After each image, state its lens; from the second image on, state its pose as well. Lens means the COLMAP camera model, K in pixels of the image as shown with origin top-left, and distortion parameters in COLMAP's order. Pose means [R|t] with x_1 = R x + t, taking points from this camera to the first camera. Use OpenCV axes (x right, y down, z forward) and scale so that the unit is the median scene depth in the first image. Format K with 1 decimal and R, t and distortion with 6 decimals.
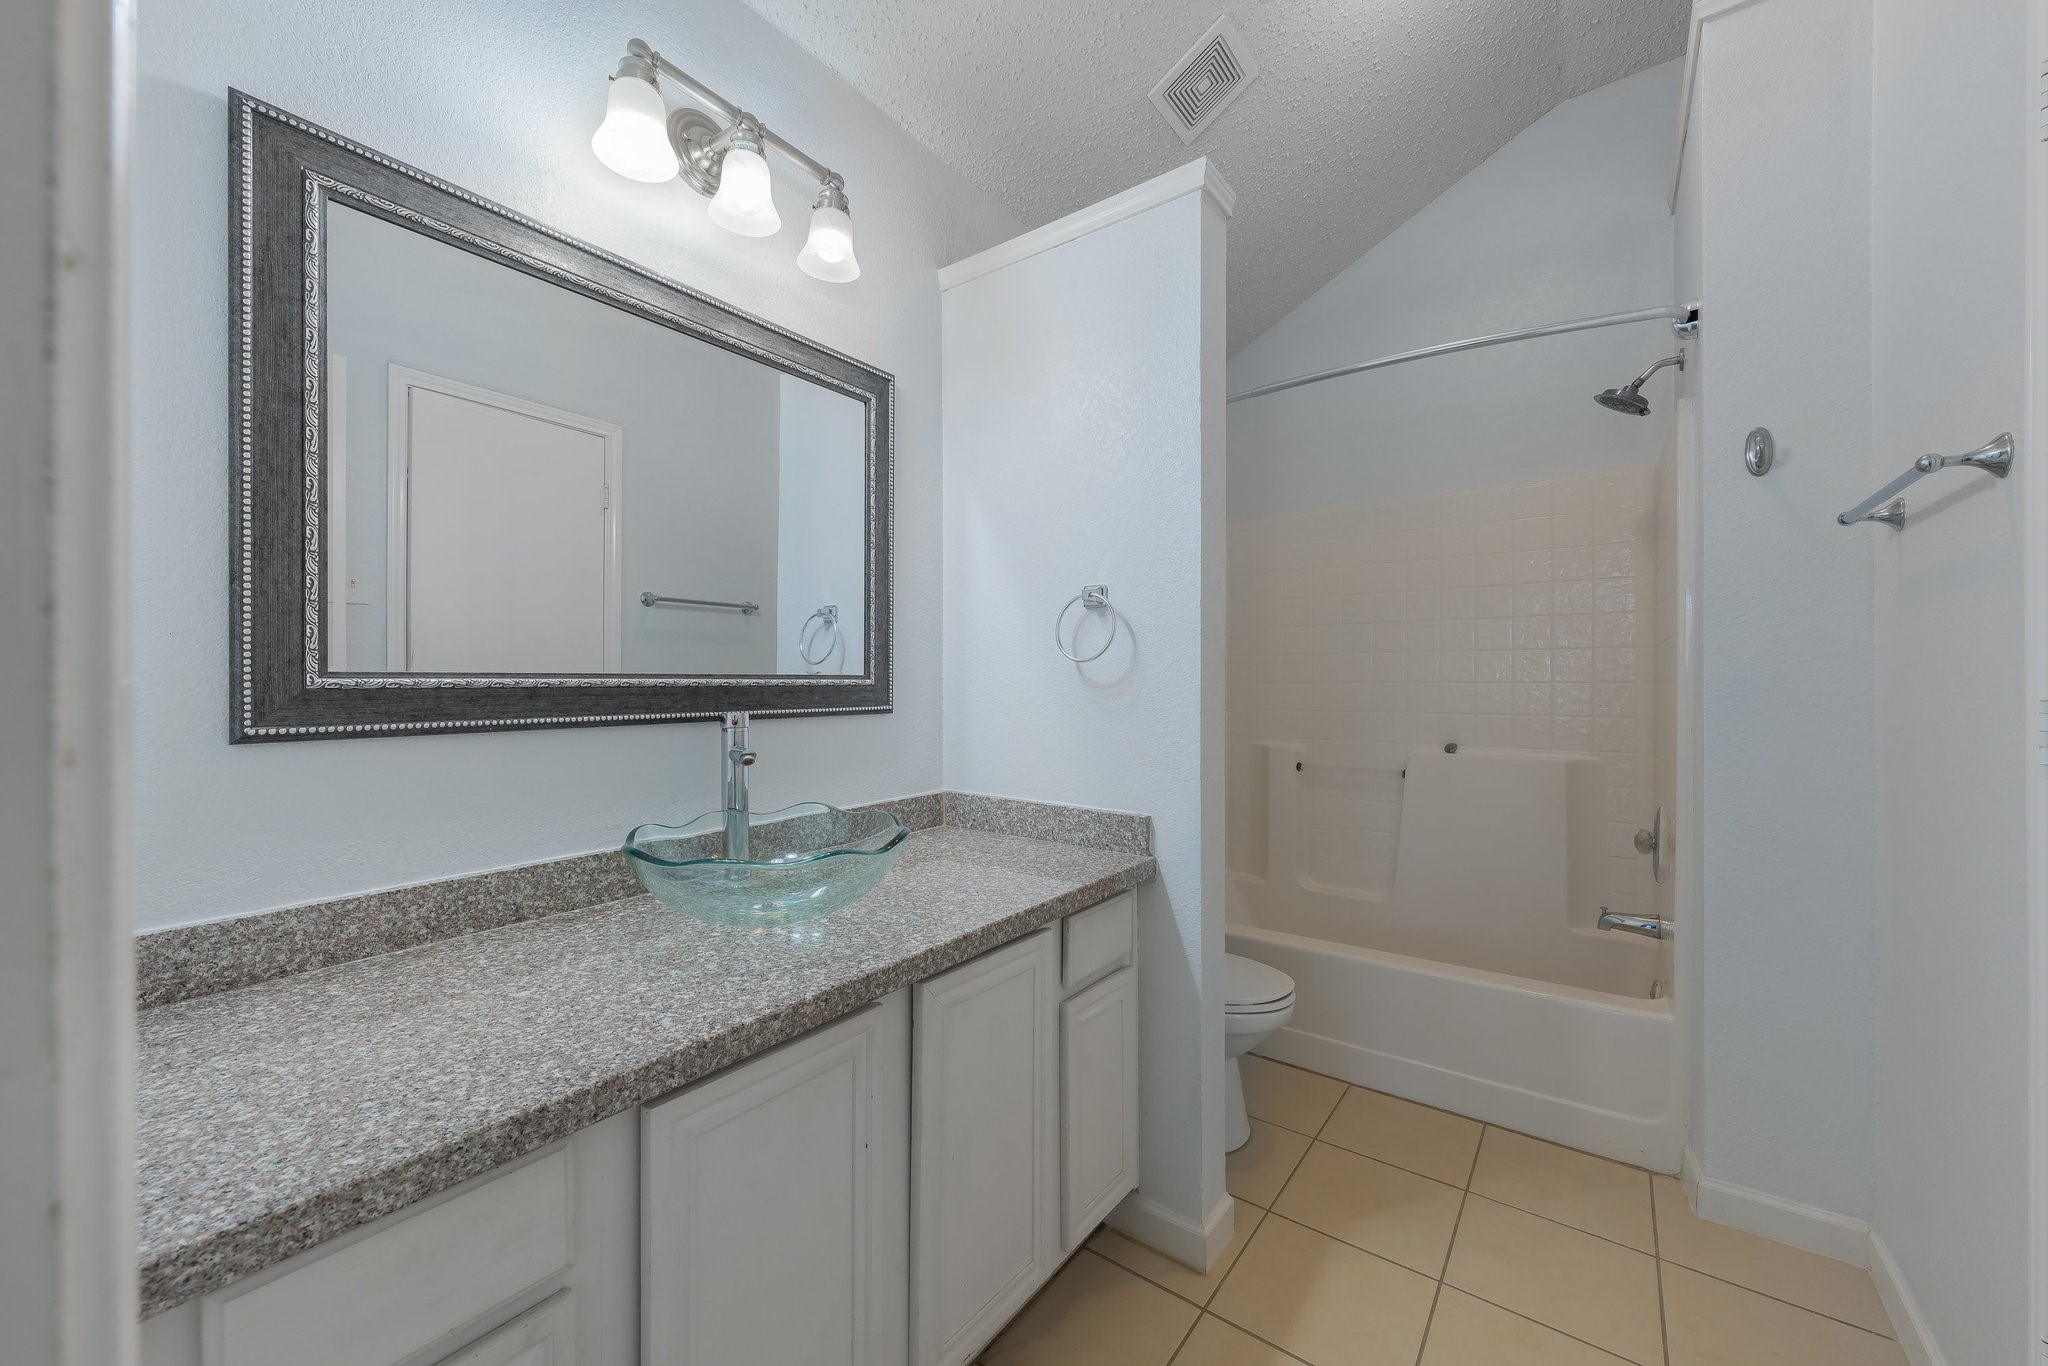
lens RADIAL K [[799.4, 0, 1023.5], [0, 799.4, 678.2], [0, 0, 1]] dist [0.000146, -0.000394]
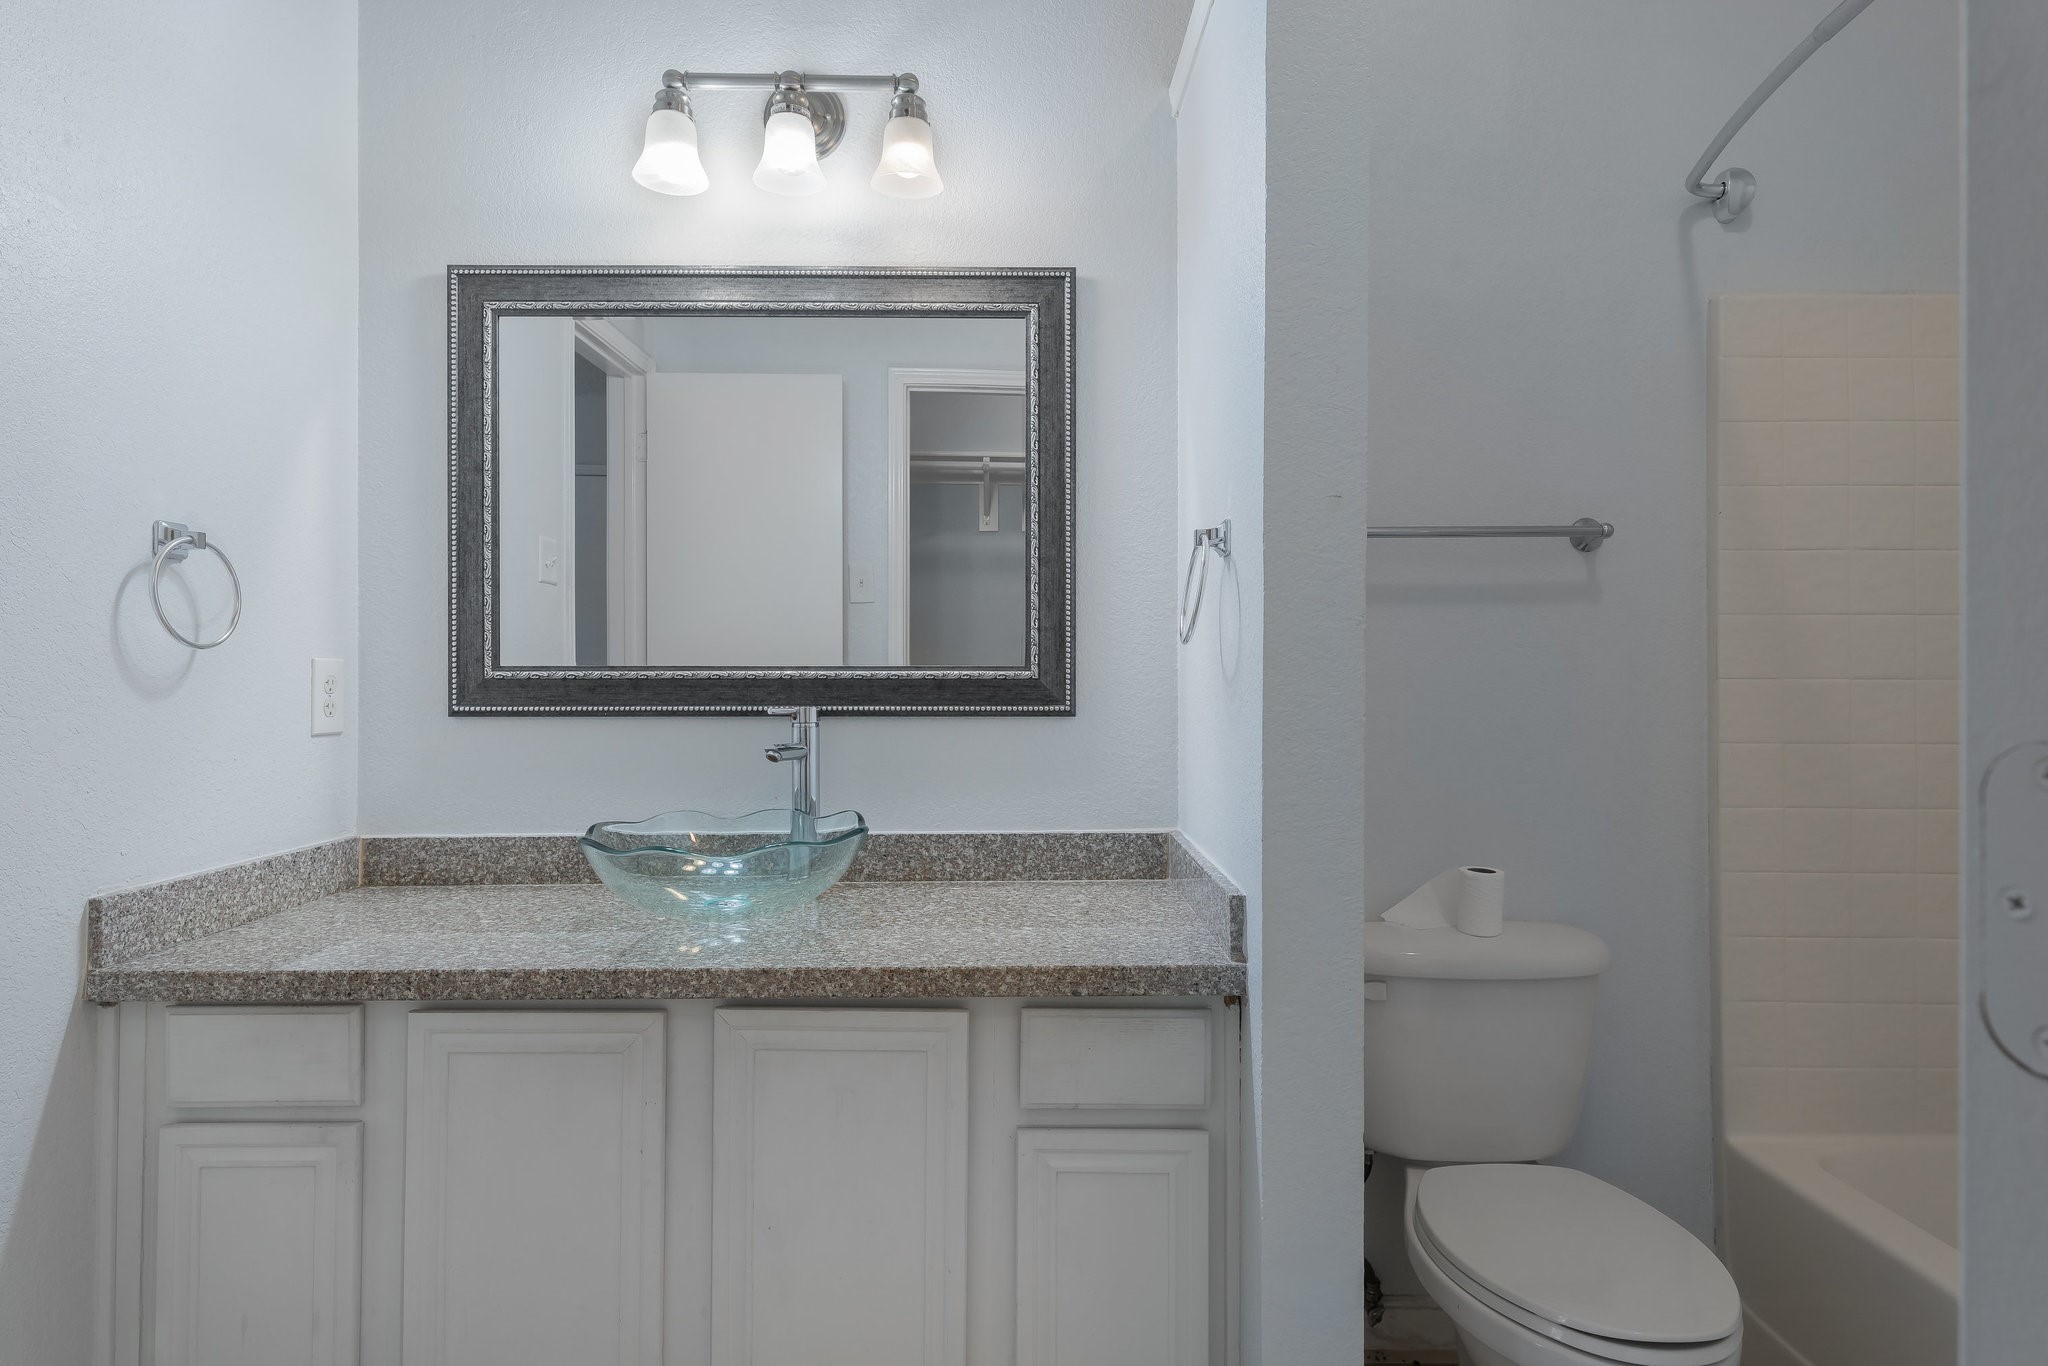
lens RADIAL K [[1203.4, 0, 1024.1], [0, 1203.4, 665.6], [0, 0, 1]] dist [0.006354, 0.004188]
pose [[0.577910, -0.006408, -0.816075, 1.174101], [0.001800, 0.999977, -0.006577, 0.005425], [0.816098, 0.002332, 0.577909, 0.493451]]
